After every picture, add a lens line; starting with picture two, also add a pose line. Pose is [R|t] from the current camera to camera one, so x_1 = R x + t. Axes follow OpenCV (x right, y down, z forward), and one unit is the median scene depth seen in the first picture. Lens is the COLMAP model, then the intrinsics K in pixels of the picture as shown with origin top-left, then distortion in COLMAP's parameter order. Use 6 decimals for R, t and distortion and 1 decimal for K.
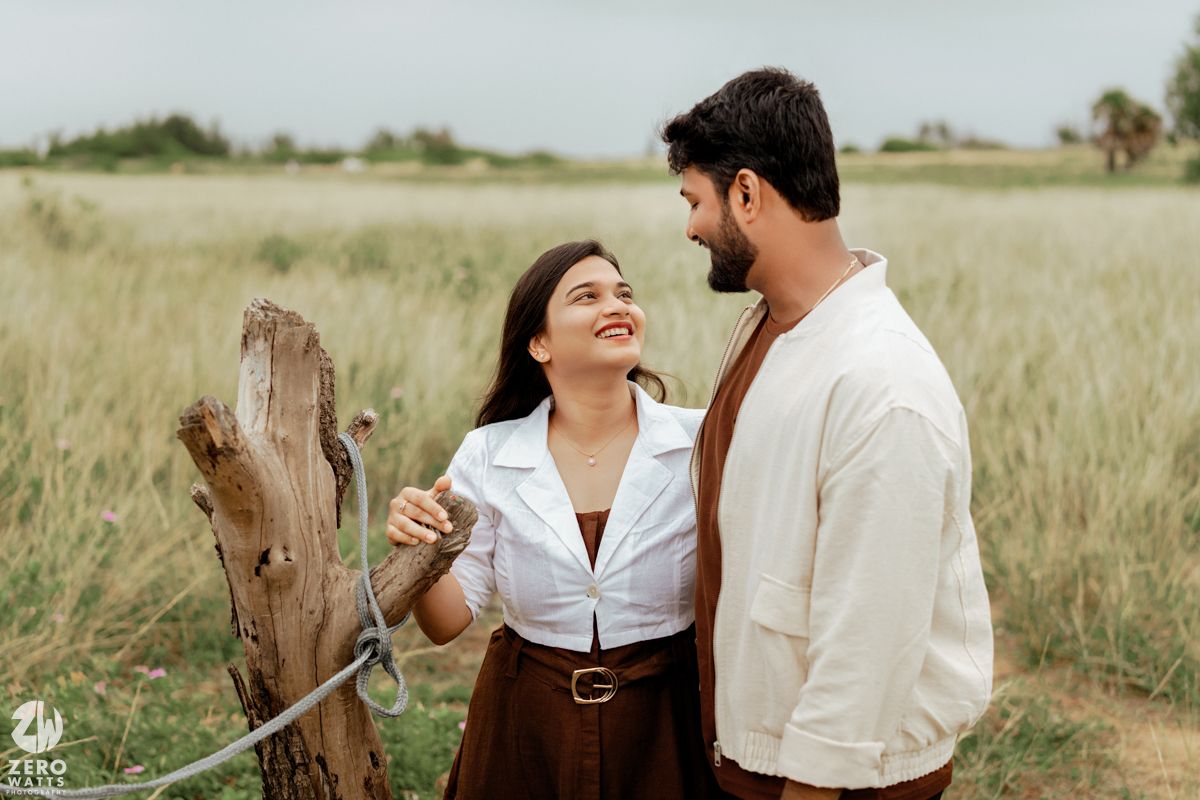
lens RADIAL K [[1756.5, 0, 590.2], [0, 1756.5, 394.8], [0, 0, 1]] dist [0.061257, 0.000000]
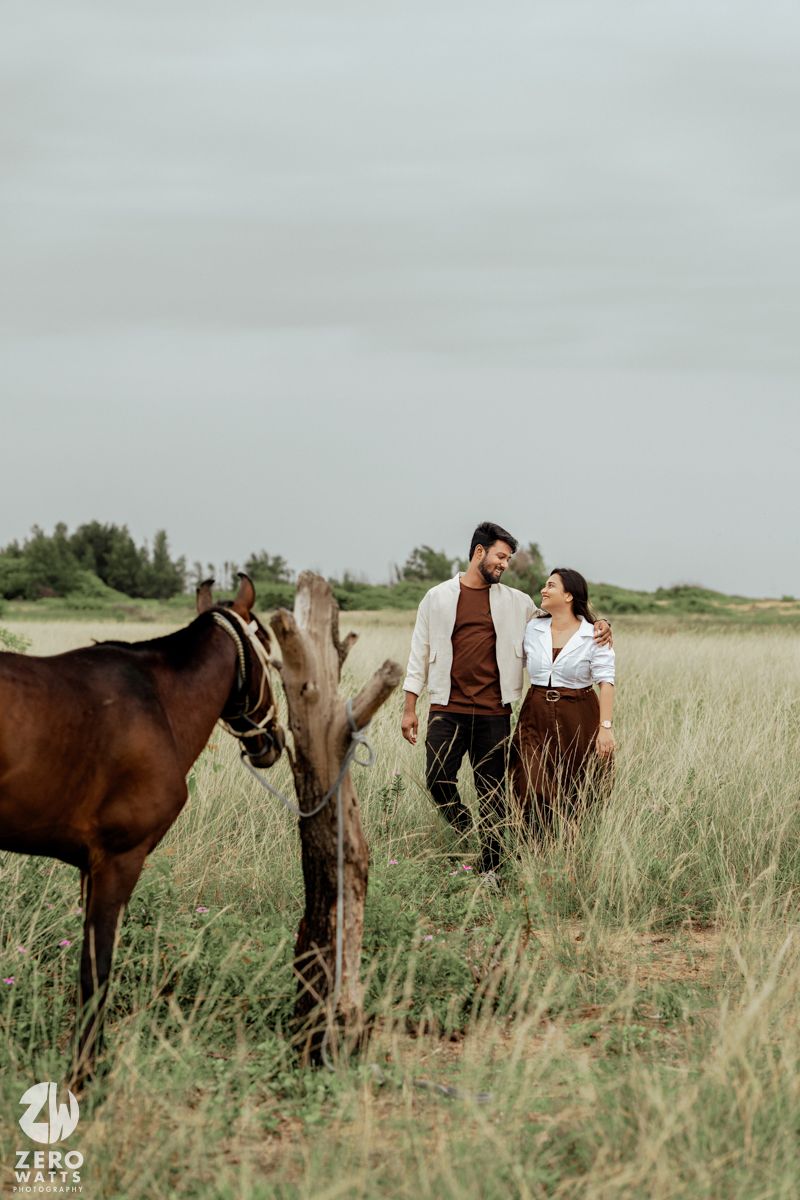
lens RADIAL K [[3047.8, 0, 397.6], [0, 3047.8, 612.8], [0, 0, 1]] dist [0.012419, 0.000000]
pose [[0.992103, 0.008761, -0.125123, 0.373296], [-0.024916, 0.991443, -0.128140, 0.452175], [0.122930, 0.130246, 0.983831, -2.529129]]
